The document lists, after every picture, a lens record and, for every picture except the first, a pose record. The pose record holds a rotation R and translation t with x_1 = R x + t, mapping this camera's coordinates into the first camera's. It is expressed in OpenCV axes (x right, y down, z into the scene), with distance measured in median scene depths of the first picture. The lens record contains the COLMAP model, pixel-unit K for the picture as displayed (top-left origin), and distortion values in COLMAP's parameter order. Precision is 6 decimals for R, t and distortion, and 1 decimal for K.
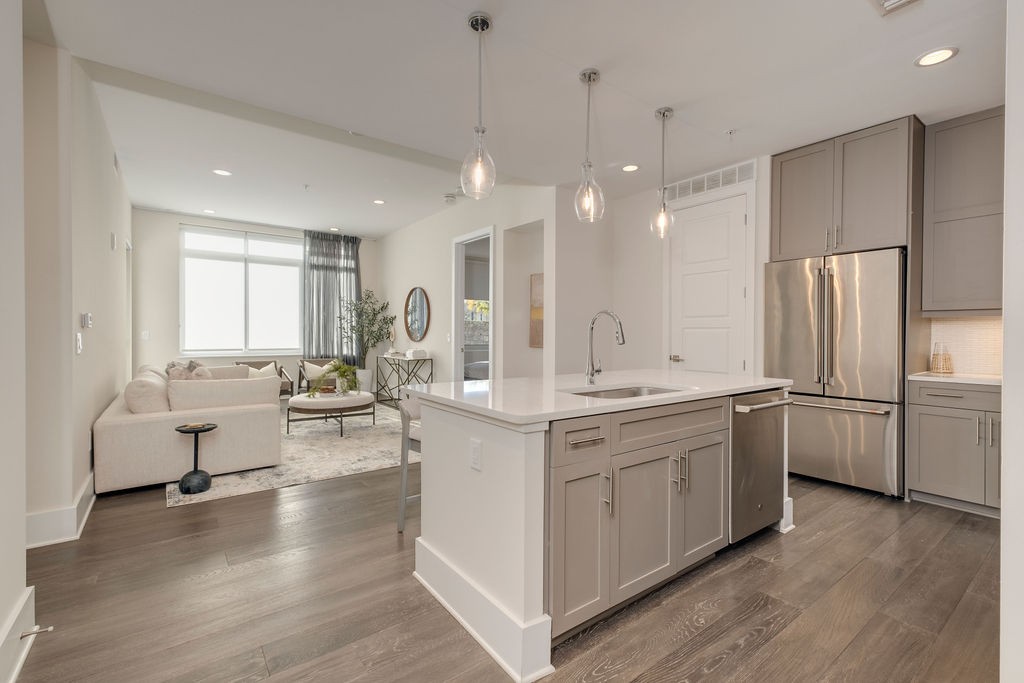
lens RADIAL K [[448.6, 0, 520.3], [0, 448.6, 340.2], [0, 0, 1]] dist [0.013663, 0.000401]
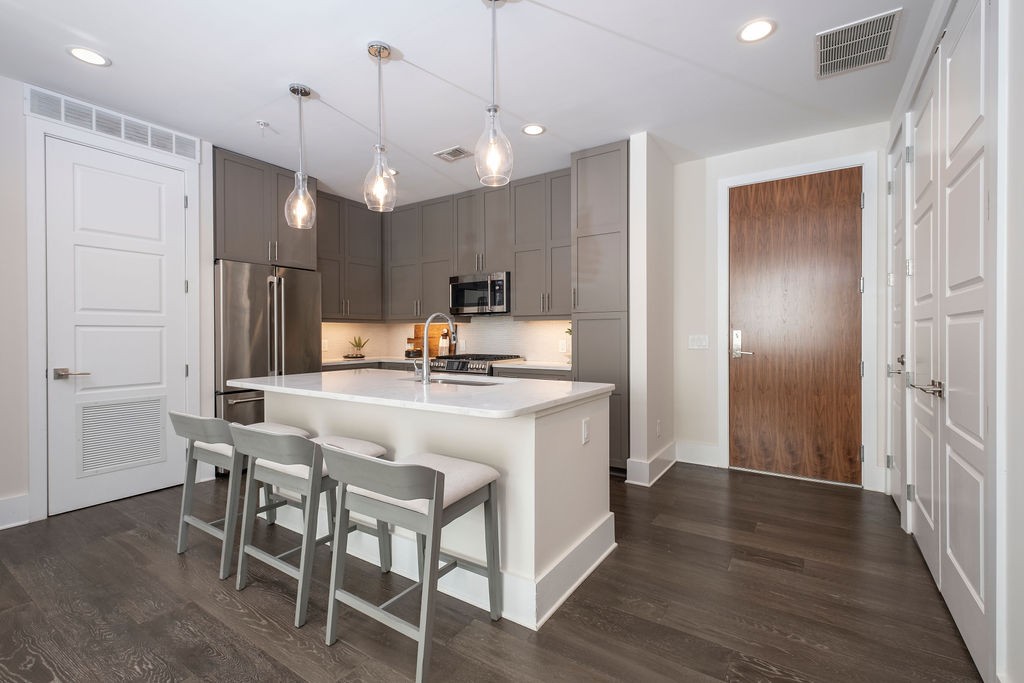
lens RADIAL K [[448.6, 0, 514.3], [0, 448.6, 337.9], [0, 0, 1]] dist [0.013663, 0.000401]
pose [[-0.322352, -0.012818, 0.946533, -0.519288], [0.013605, 0.999742, 0.018172, -0.013920], [-0.946522, 0.018735, -0.322094, 0.678257]]
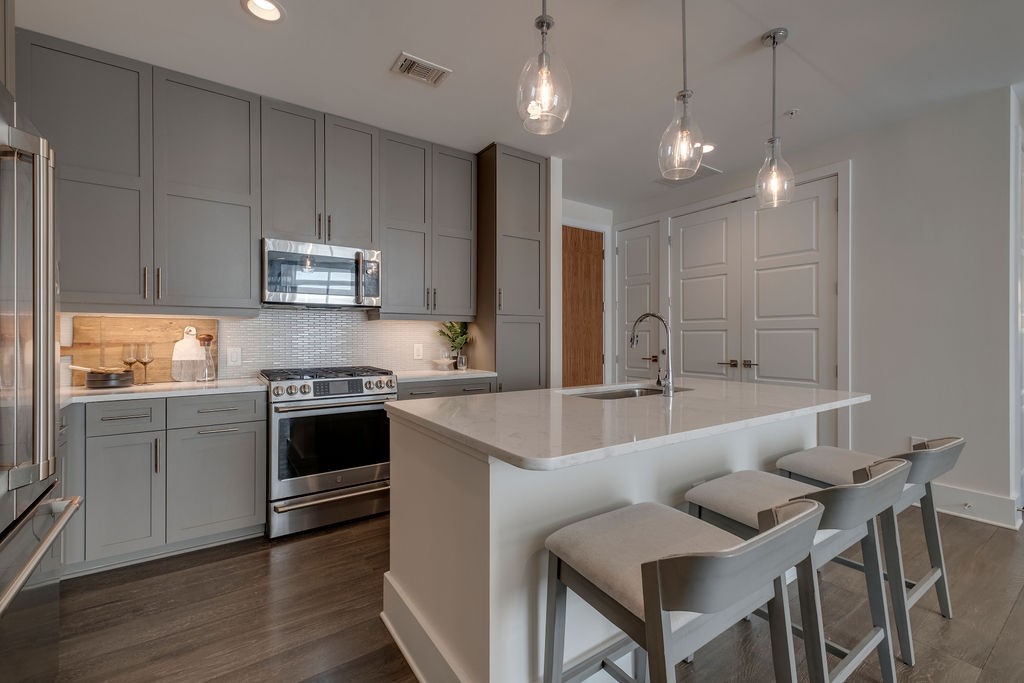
lens RADIAL K [[448.6, 0, 521.9], [0, 448.6, 337.1], [0, 0, 1]] dist [0.013663, 0.000401]
pose [[-0.998713, -0.005783, 0.050393, 0.226050], [-0.005056, 0.999882, 0.014530, -0.016547], [-0.050471, 0.014257, -0.998624, 1.123672]]
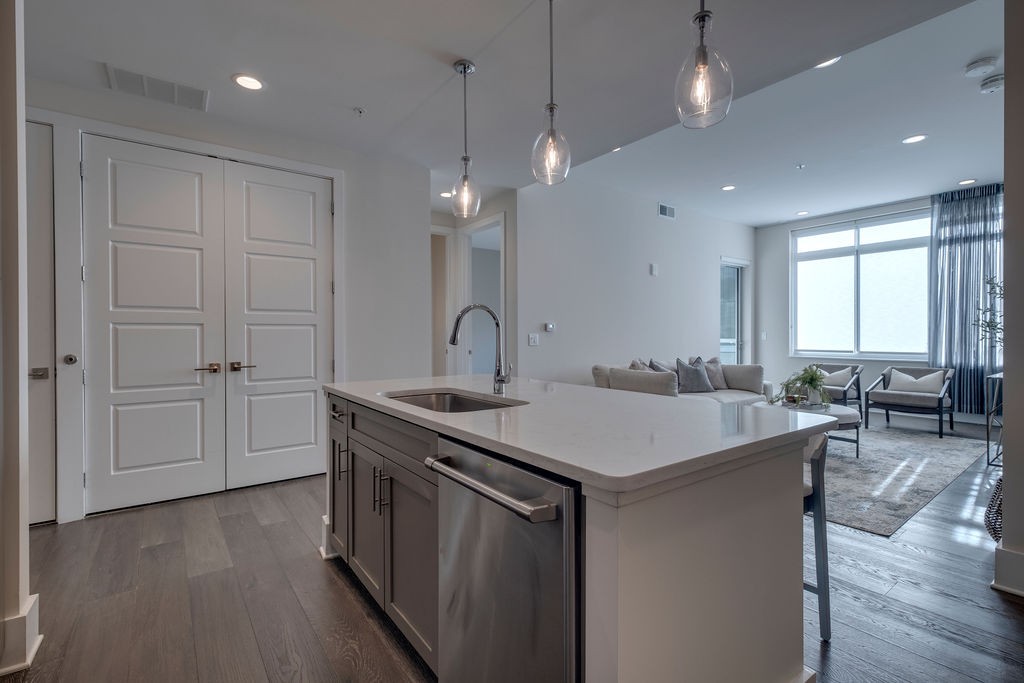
lens RADIAL K [[476.0, 0, 513.9], [0, 476.0, 336.5], [0, 0, 1]] dist [0.005979, 0.000504]
pose [[-0.007891, -0.000376, -0.999969, 0.628034], [-0.010518, 0.999945, -0.000293, -0.004325], [0.999914, 0.010515, -0.007894, 0.599057]]
